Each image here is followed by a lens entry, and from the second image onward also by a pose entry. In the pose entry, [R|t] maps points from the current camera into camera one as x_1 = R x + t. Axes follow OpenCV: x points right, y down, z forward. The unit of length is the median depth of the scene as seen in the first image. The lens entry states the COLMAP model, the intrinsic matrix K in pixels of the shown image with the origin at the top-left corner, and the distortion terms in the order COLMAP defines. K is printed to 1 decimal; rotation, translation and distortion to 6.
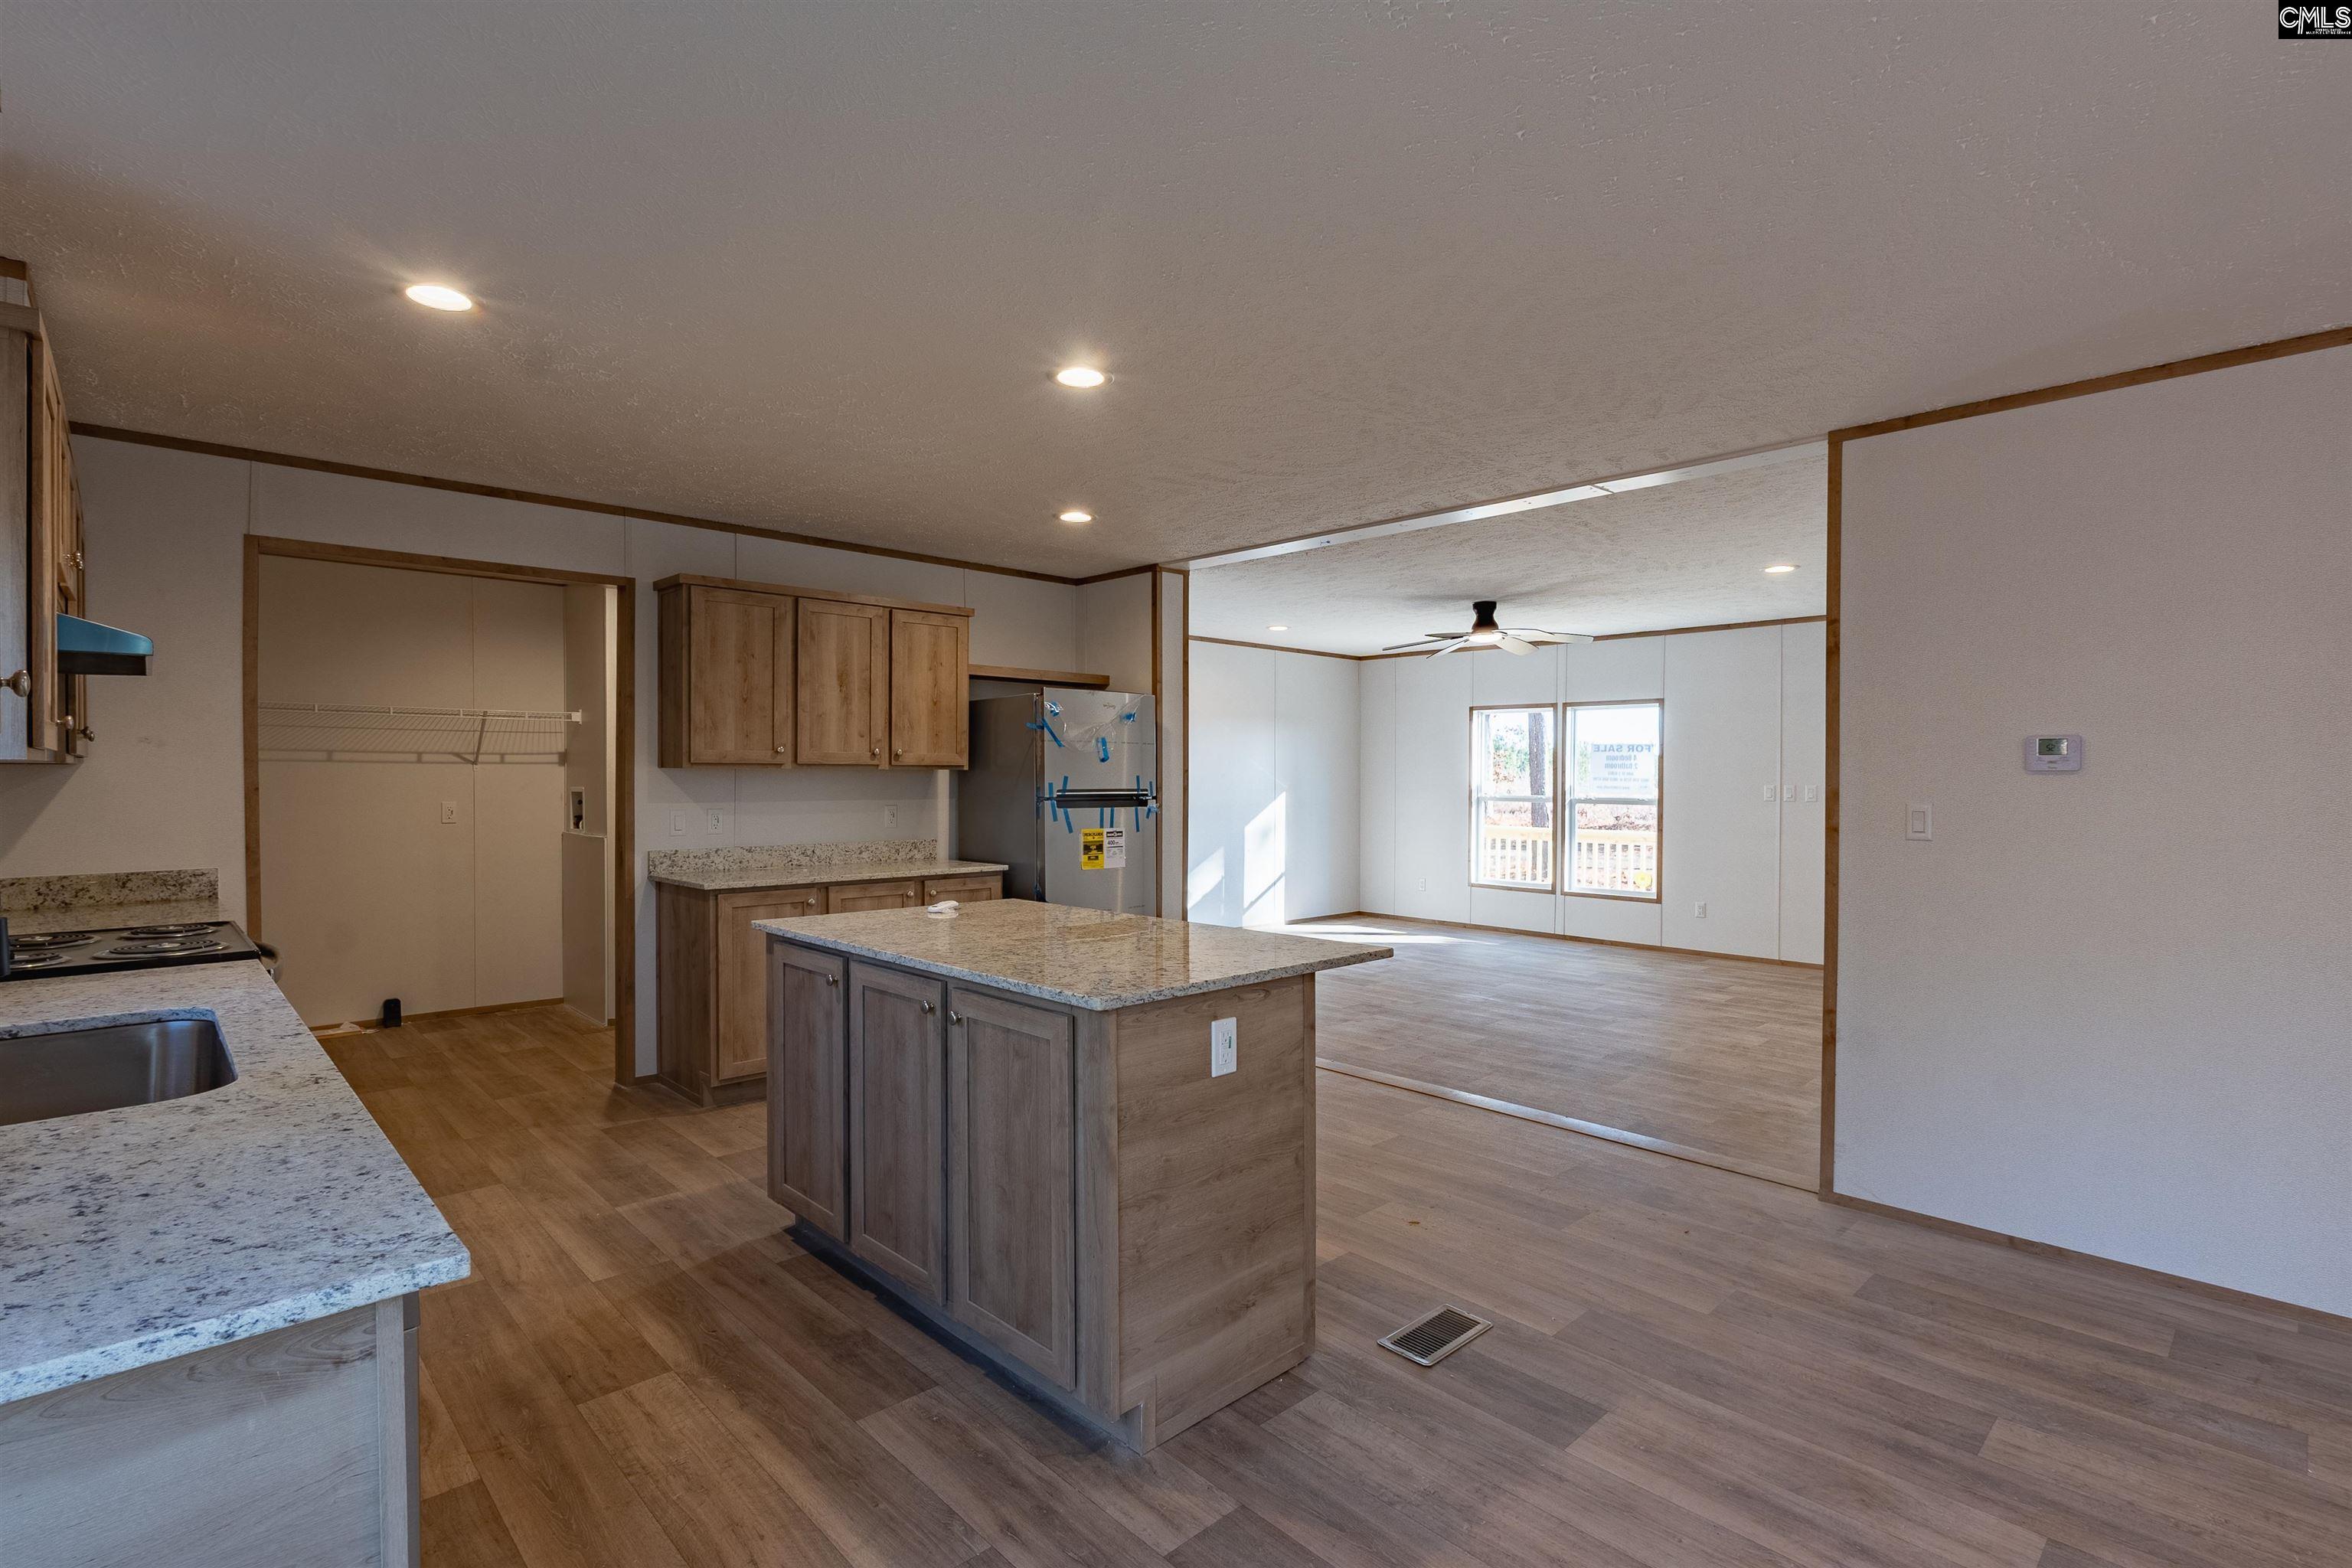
lens RADIAL K [[1098.3, 0, 1158.6], [0, 1098.3, 787.8], [0, 0, 1]] dist [-0.002135, -0.001619]
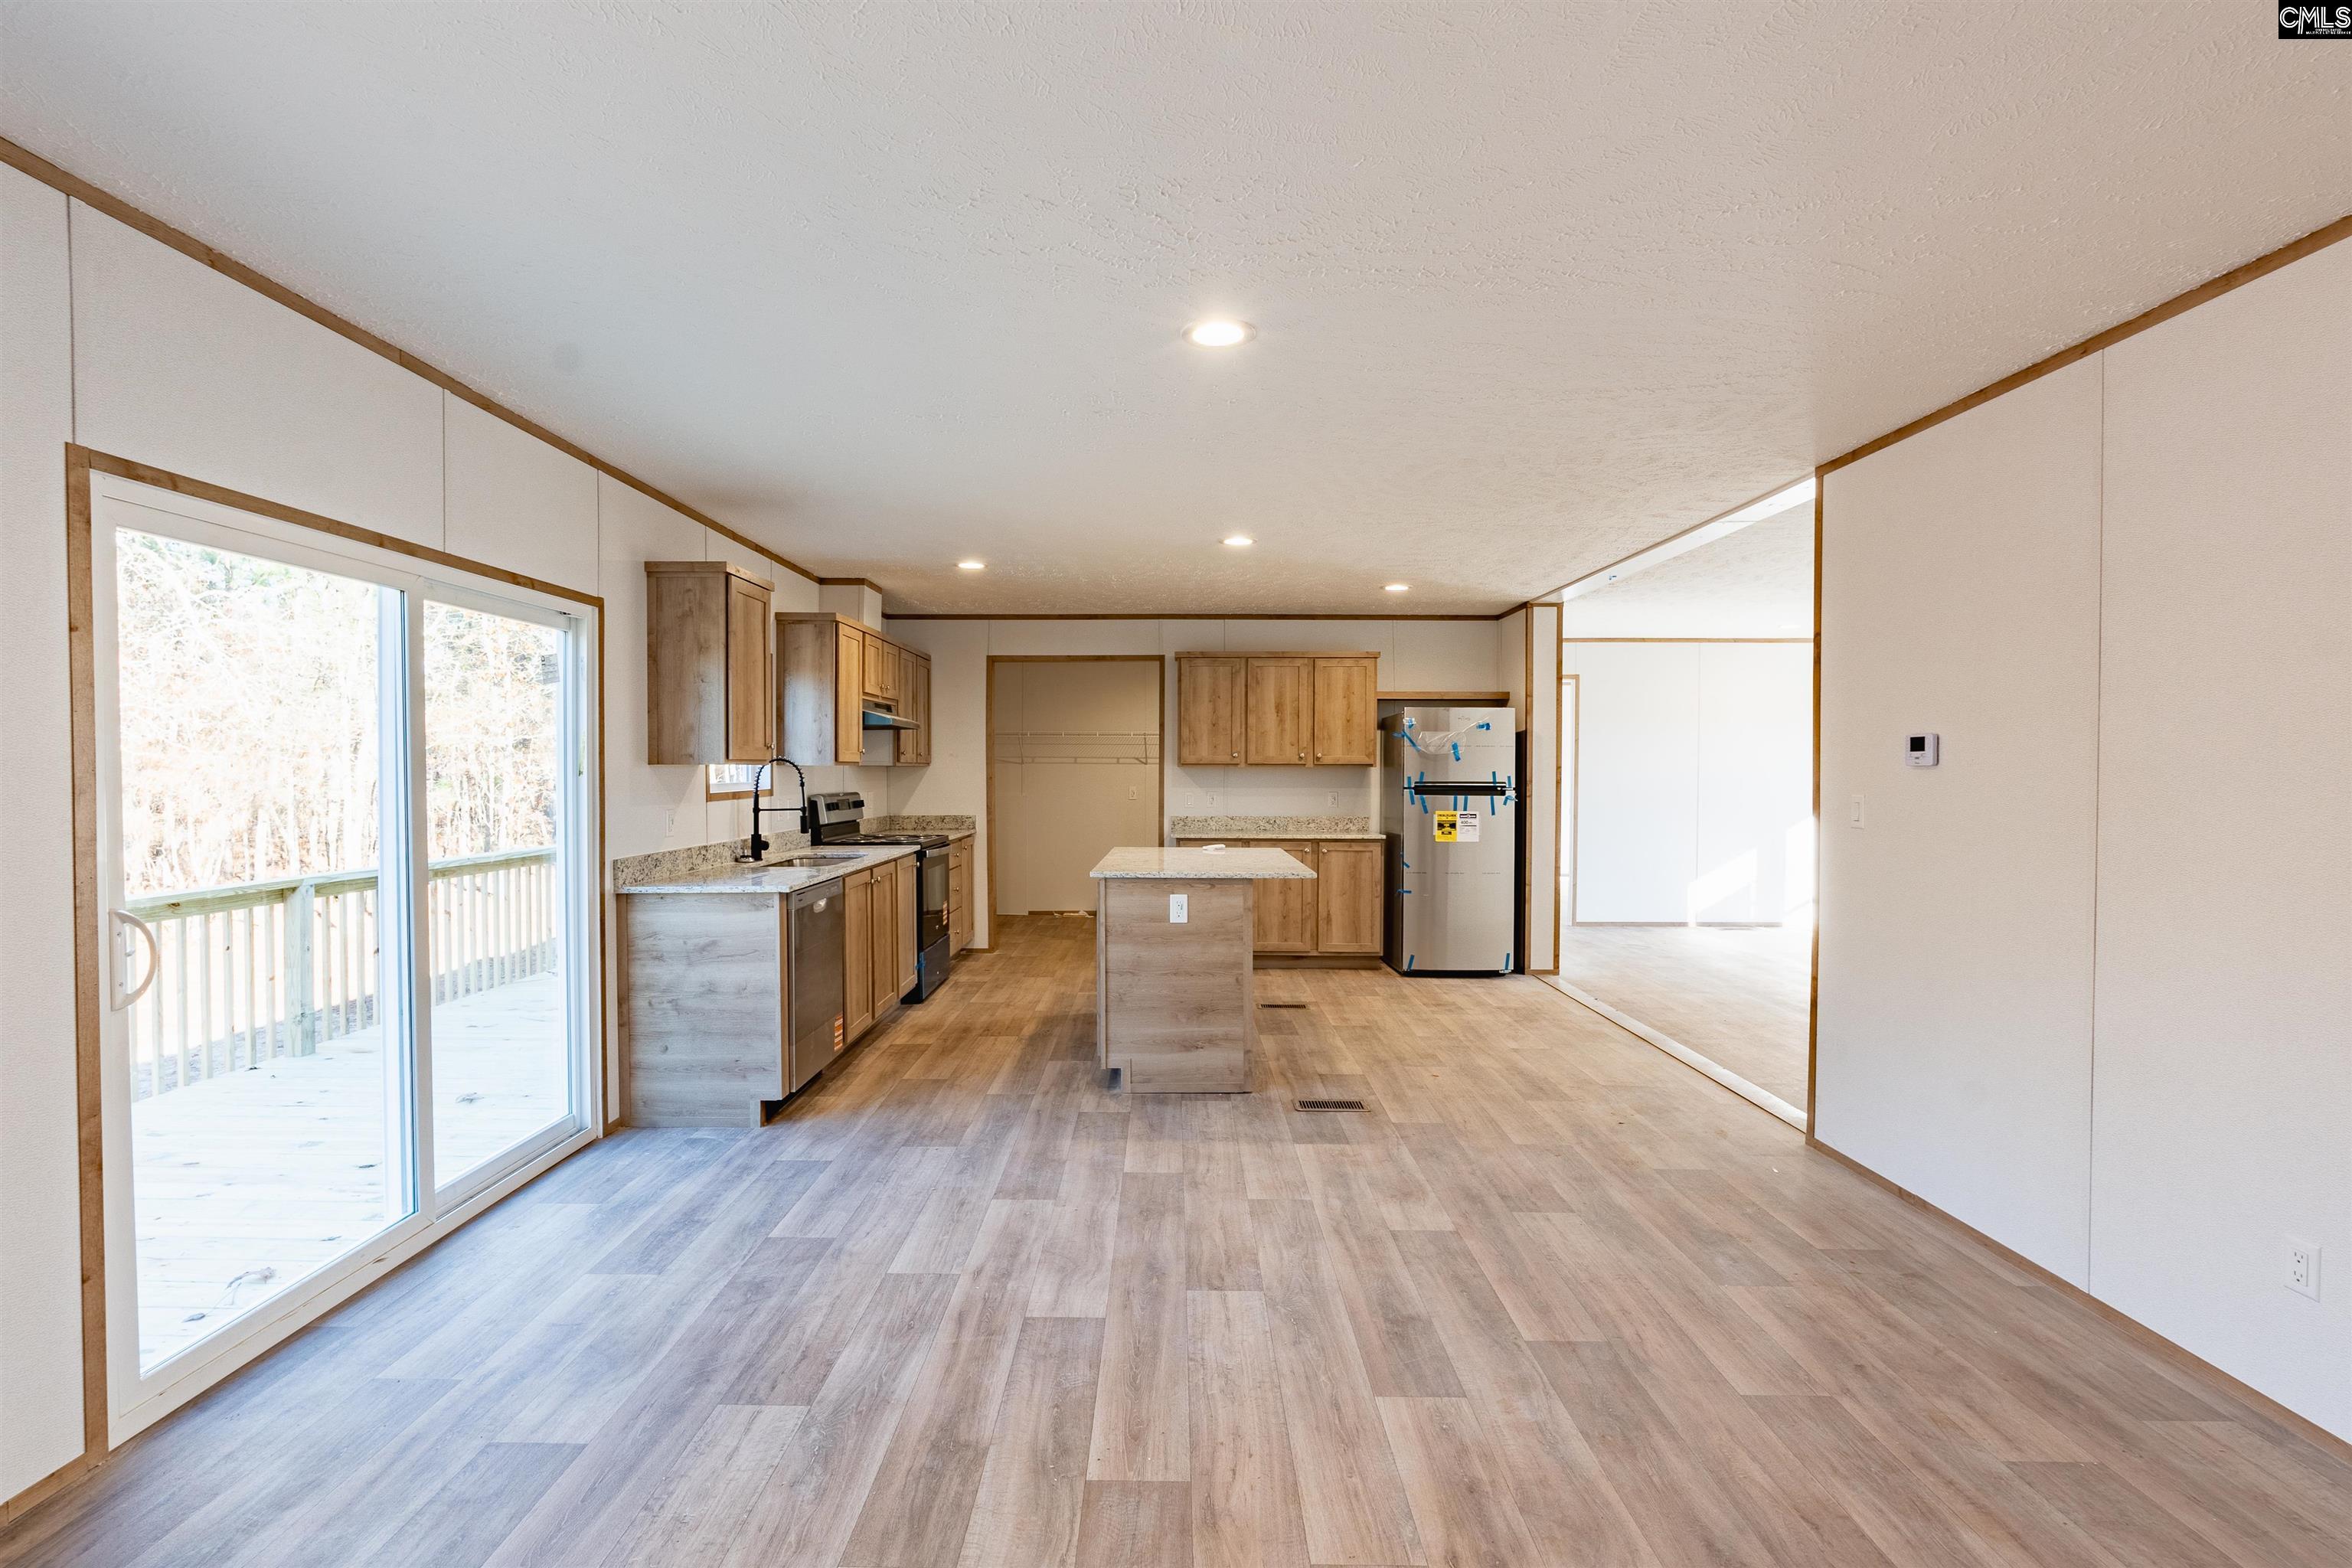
lens RADIAL K [[1074.6, 0, 1176.0], [0, 1074.6, 784.0], [0, 0, 1]] dist [-0.001871, -0.000262]
pose [[0.729273, 0.007719, -0.684179, 0.666459], [-0.008212, 0.999963, 0.002529, 0.004210], [0.684173, 0.003775, 0.729310, -0.197594]]
